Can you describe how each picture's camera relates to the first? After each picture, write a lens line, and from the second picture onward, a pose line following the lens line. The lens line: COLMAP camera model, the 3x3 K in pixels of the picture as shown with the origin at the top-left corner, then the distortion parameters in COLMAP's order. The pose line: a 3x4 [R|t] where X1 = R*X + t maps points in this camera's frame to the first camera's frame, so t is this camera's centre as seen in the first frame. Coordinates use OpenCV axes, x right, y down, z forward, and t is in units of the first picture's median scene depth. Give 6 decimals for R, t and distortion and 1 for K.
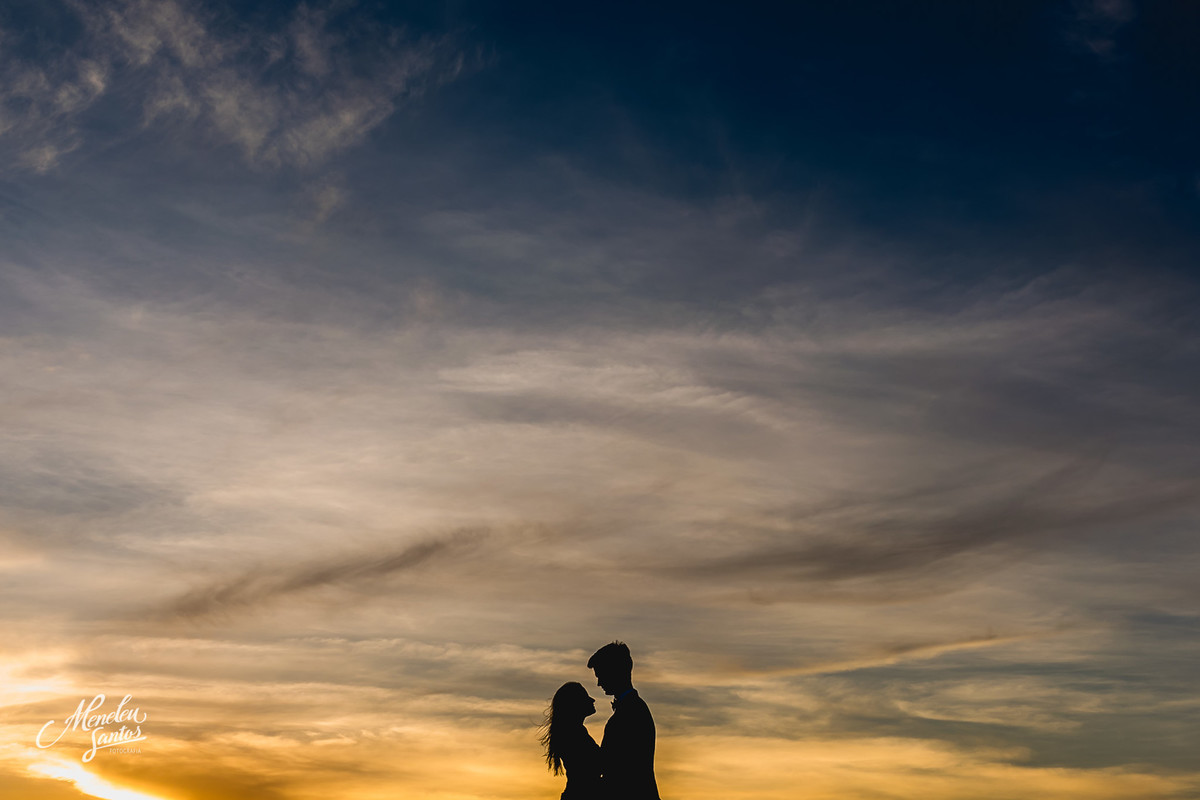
lens RADIAL K [[1210.8, 0, 600.0], [0, 1210.8, 400.0], [0, 0, 1]] dist [0.012012, 0.004317]
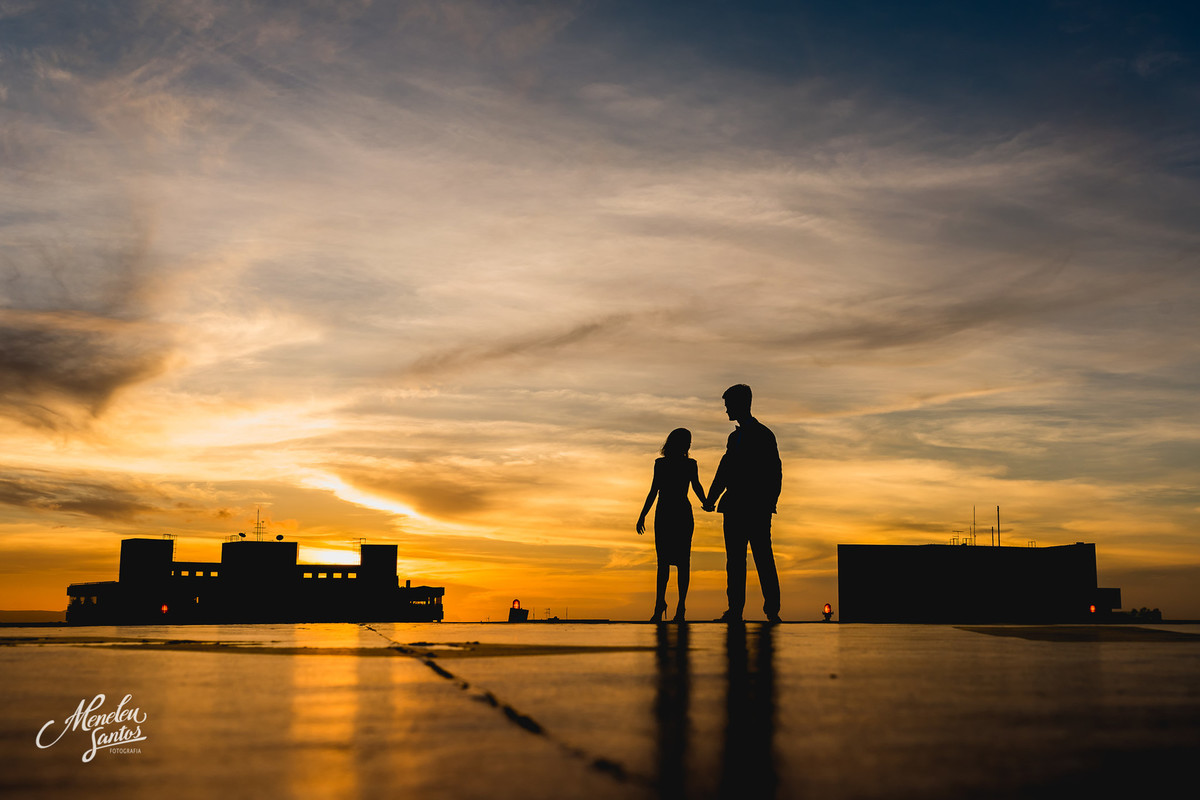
lens RADIAL K [[1210.8, 0, 600.0], [0, 1210.8, 400.0], [0, 0, 1]] dist [0.012012, 0.004317]
pose [[0.997413, 0.010804, -0.071064, -0.025551], [-0.000500, 0.989660, 0.143433, 0.004741], [0.071879, -0.143026, 0.987105, -0.420399]]
